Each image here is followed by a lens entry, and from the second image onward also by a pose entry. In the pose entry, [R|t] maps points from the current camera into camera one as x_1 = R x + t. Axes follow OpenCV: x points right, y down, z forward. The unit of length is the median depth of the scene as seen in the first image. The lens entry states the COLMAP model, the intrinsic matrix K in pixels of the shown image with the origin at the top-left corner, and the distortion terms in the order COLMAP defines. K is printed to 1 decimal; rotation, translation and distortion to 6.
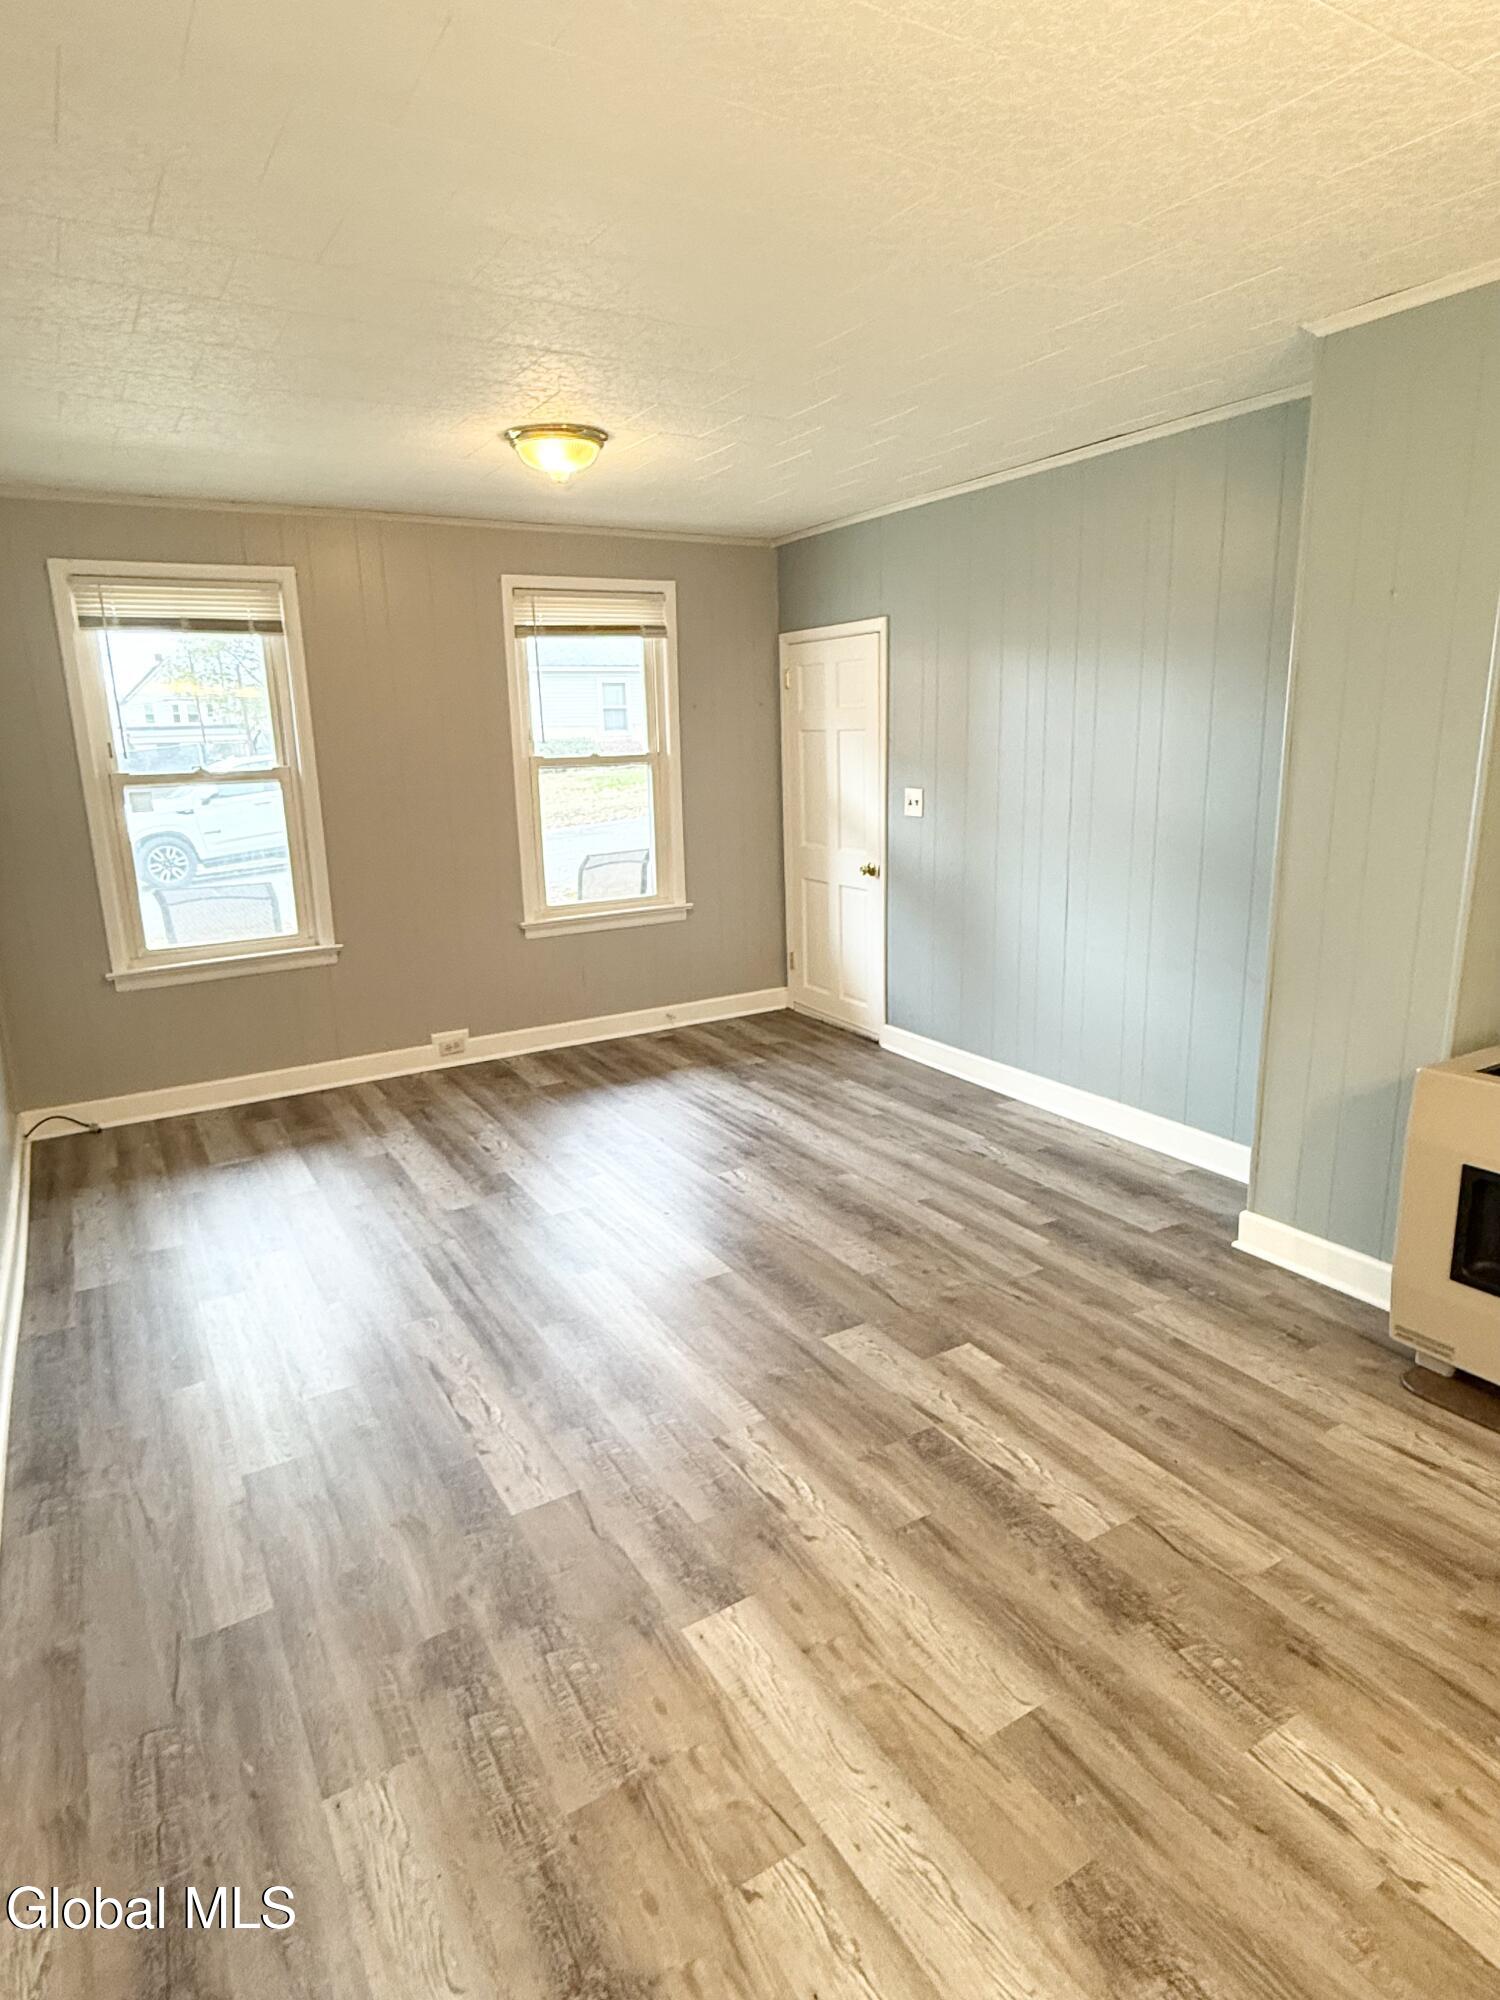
lens RADIAL K [[1161.8, 0, 754.8], [0, 1161.8, 1036.7], [0, 0, 1]] dist [-0.001361, 0.001019]
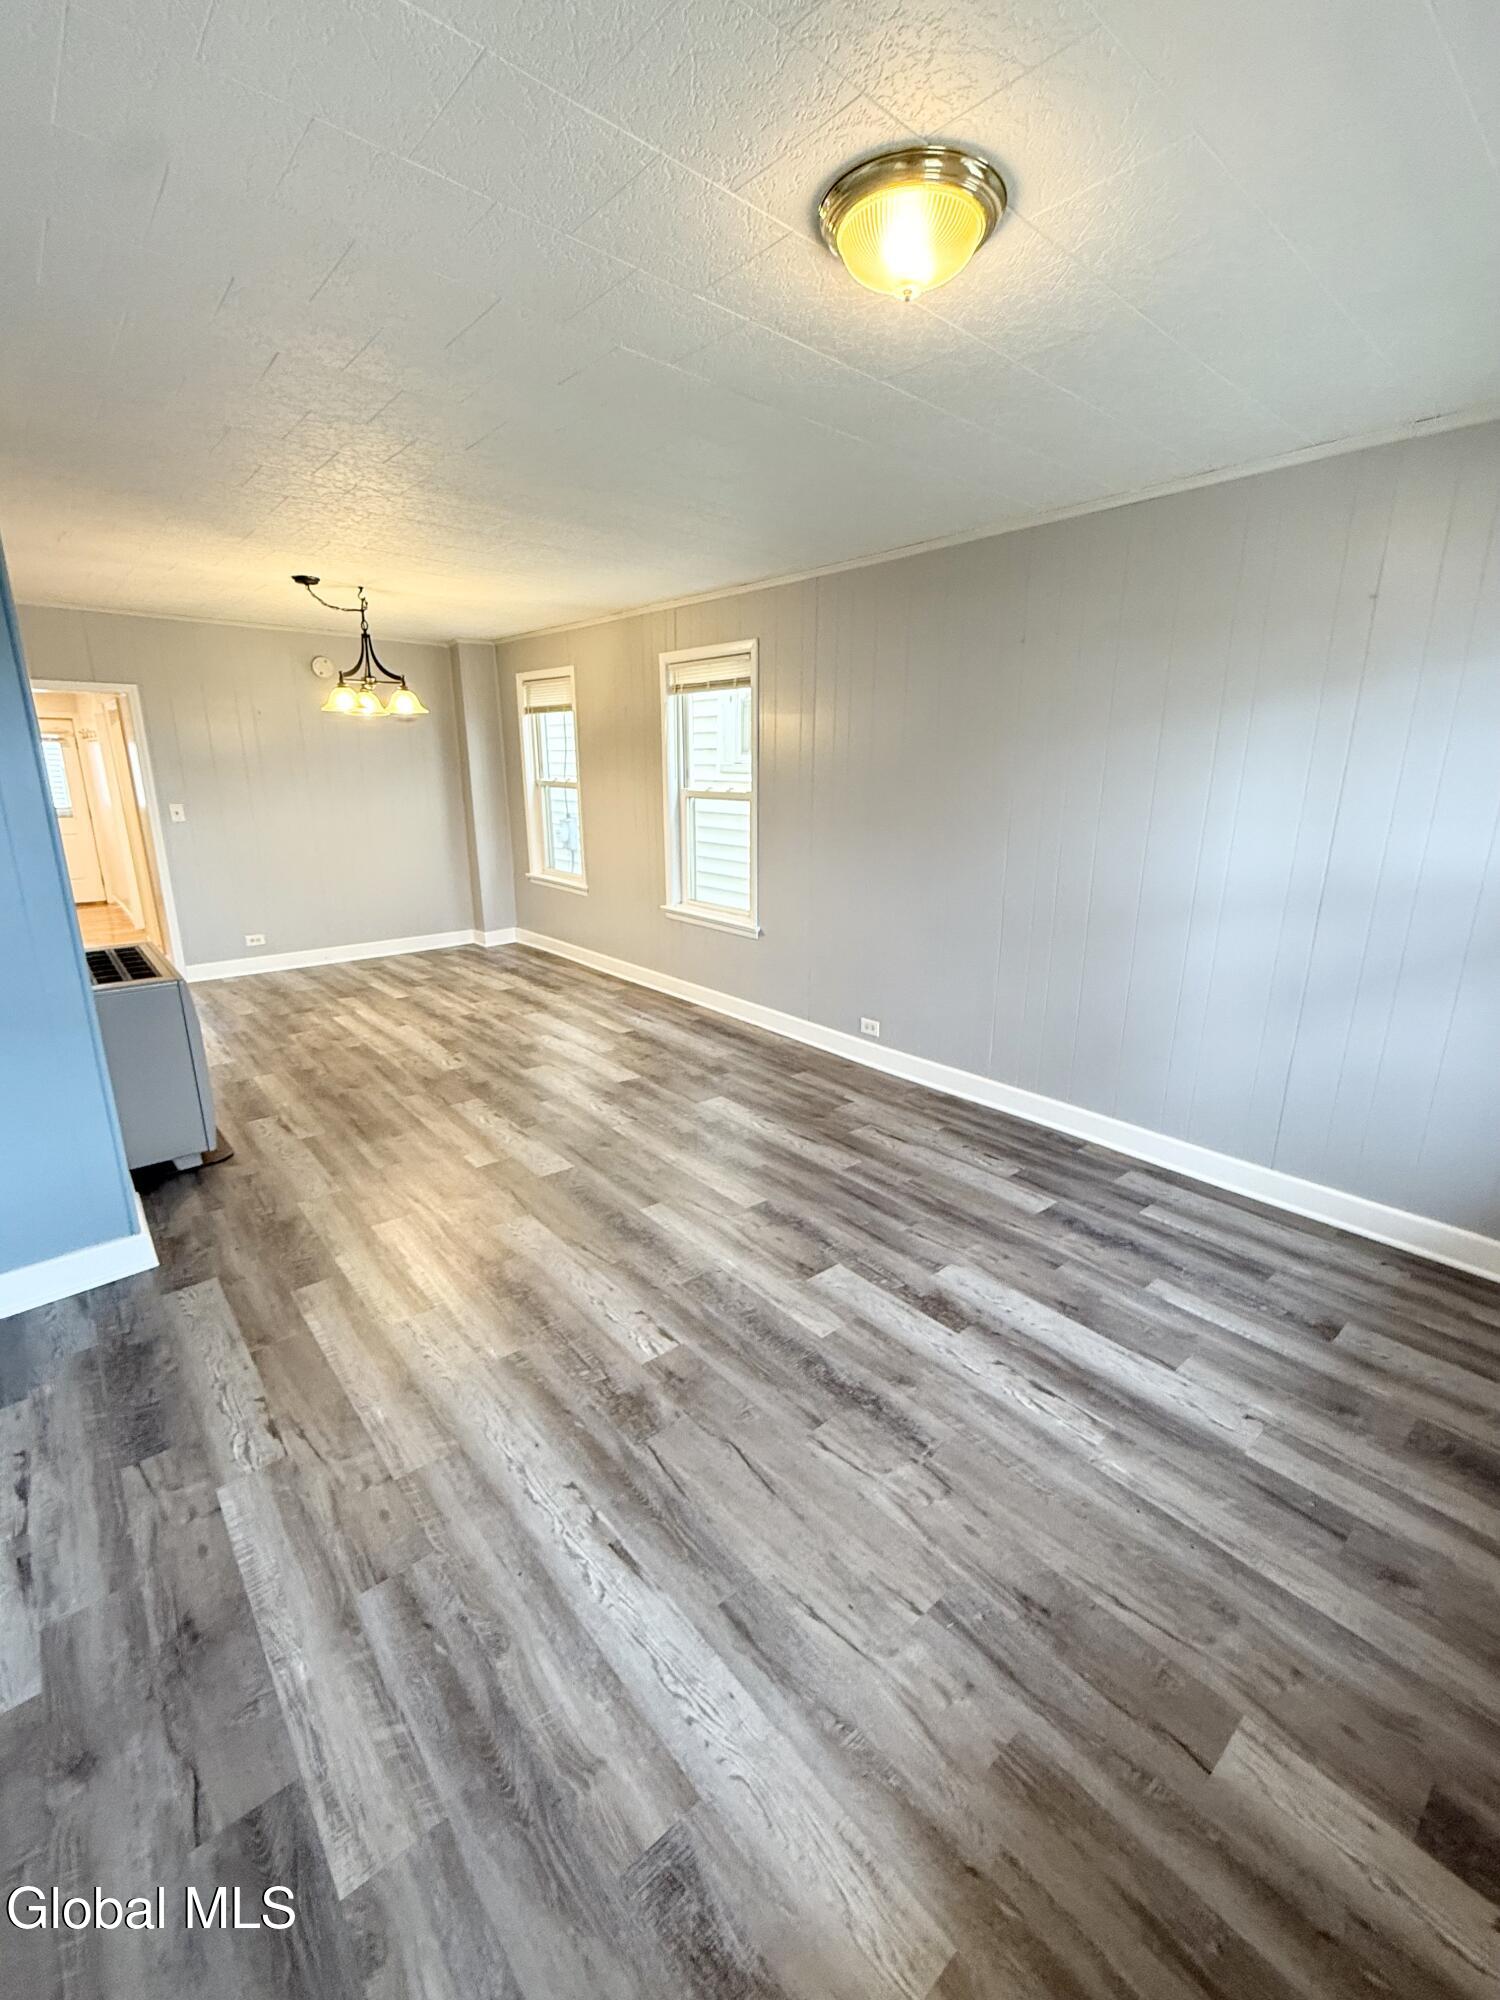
lens RADIAL K [[860.5, 0, 748.0], [0, 860.5, 986.4], [0, 0, 1]] dist [-0.000547, -0.000711]
pose [[-0.986453, 0.055191, -0.154479, -0.004018], [-0.026887, 0.874572, 0.484150, -0.357466], [0.161824, 0.481745, -0.861240, 1.370061]]
